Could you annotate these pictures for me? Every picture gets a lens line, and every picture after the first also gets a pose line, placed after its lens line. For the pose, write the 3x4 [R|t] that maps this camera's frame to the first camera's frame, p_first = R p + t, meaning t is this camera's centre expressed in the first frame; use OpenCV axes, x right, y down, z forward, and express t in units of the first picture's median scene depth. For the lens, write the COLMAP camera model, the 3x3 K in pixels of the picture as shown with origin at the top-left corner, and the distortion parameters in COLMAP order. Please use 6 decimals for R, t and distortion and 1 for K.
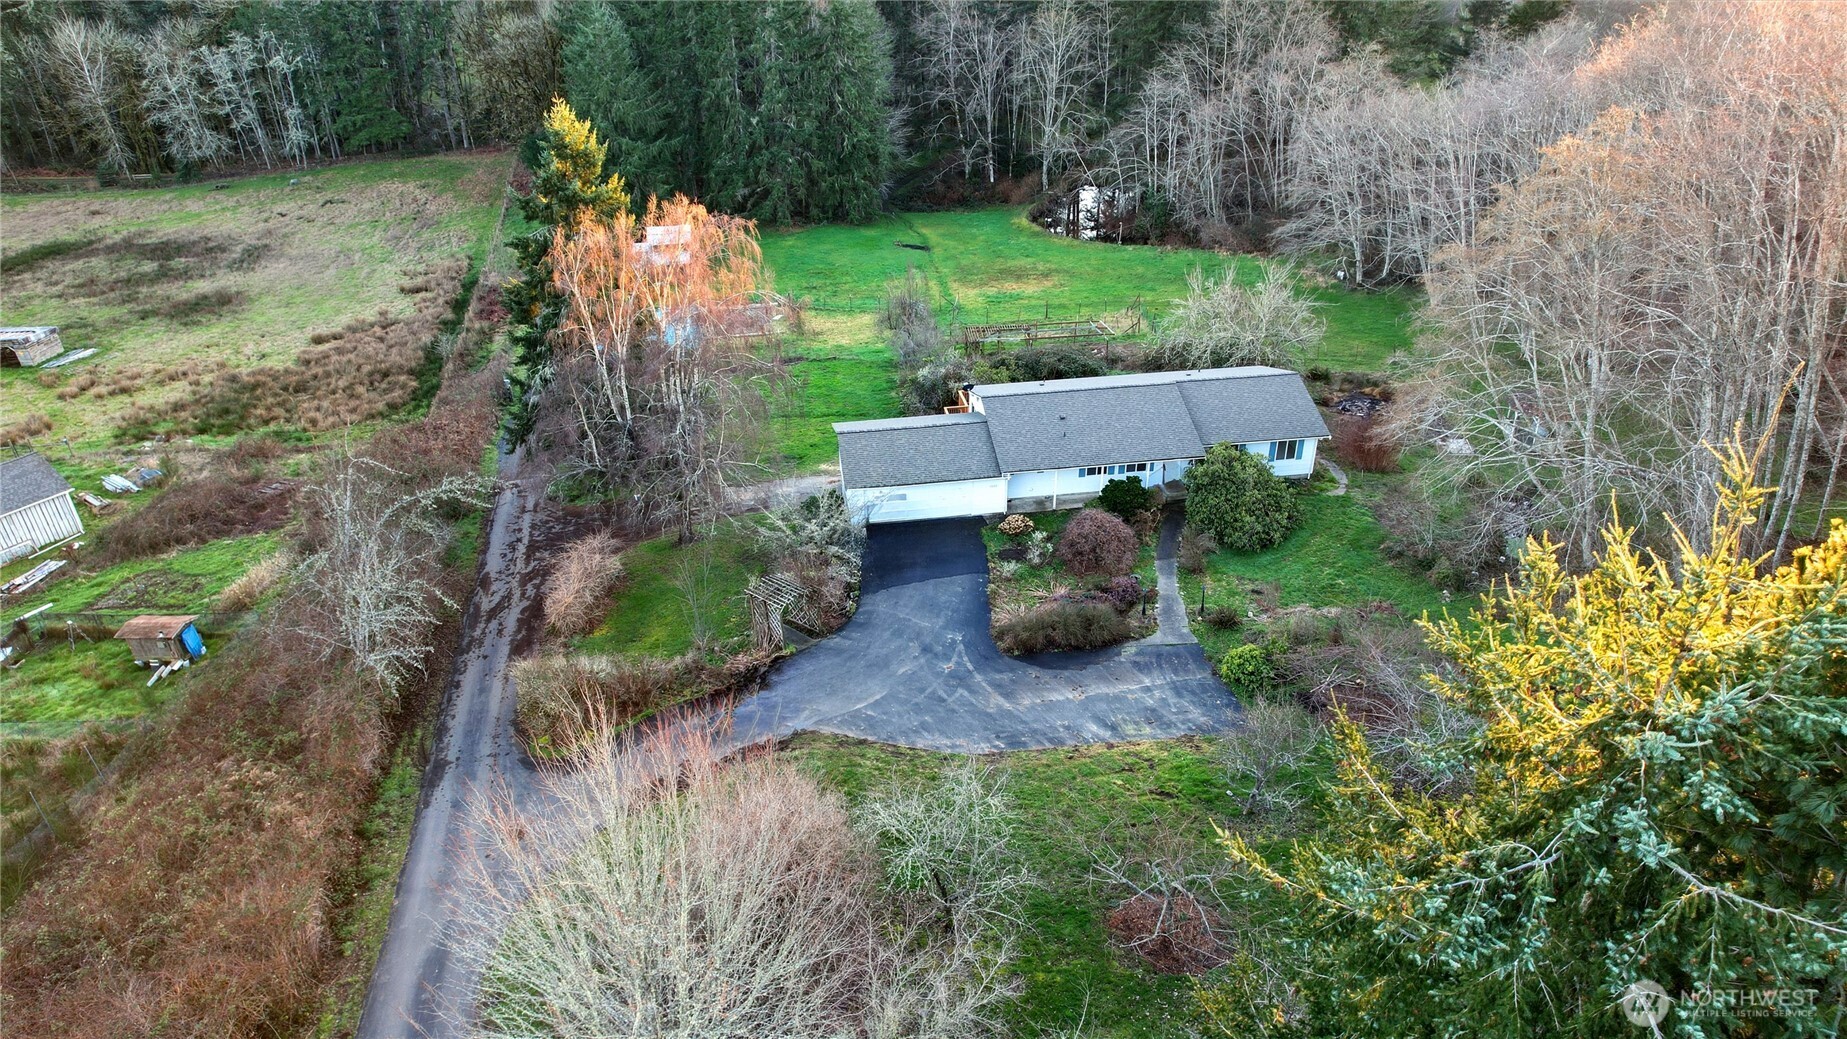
lens RADIAL K [[1160.4, 0, 923.5], [0, 1160.4, 519.5], [0, 0, 1]] dist [0.002137, 0.001621]
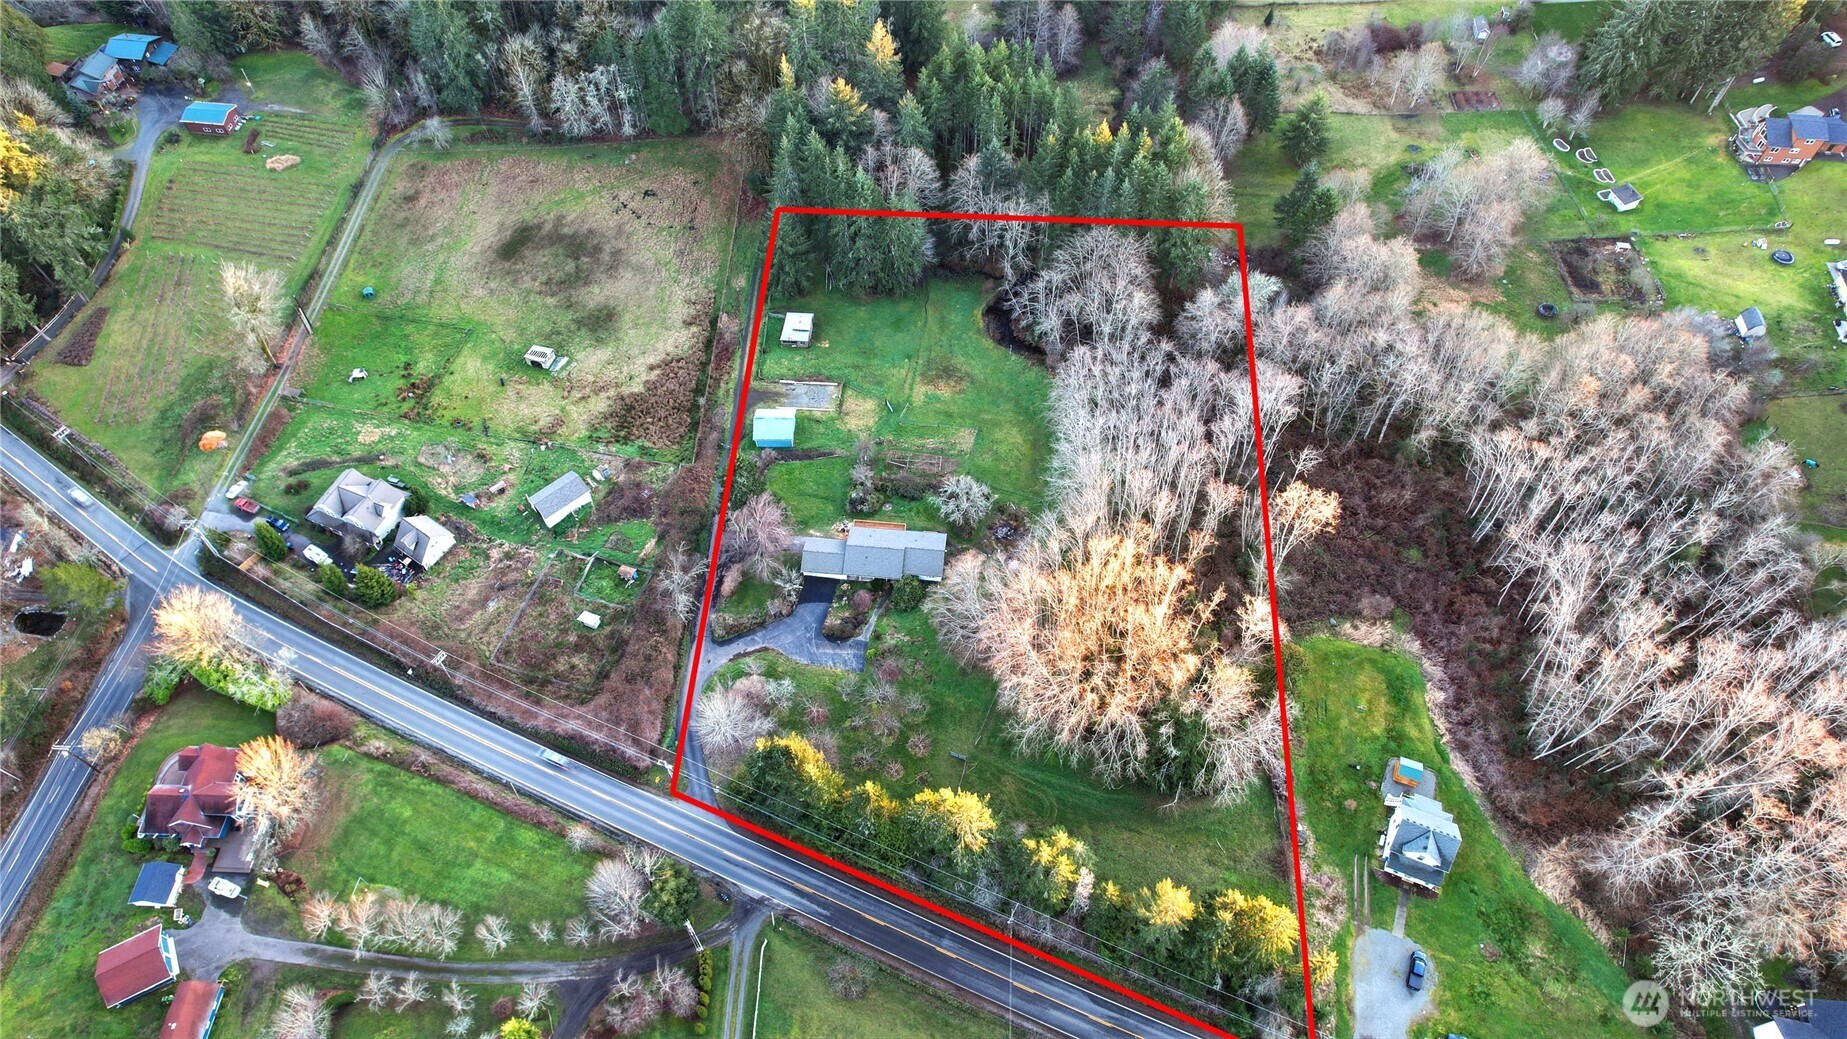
lens RADIAL K [[1160.4, 0, 923.5], [0, 1160.4, 519.5], [0, 0, 1]] dist [0.002137, 0.001621]
pose [[0.968979, 0.200004, -0.145184, 0.432843], [-0.127425, 0.907650, 0.399917, -0.903661], [0.211761, -0.369011, 0.904980, -1.163842]]
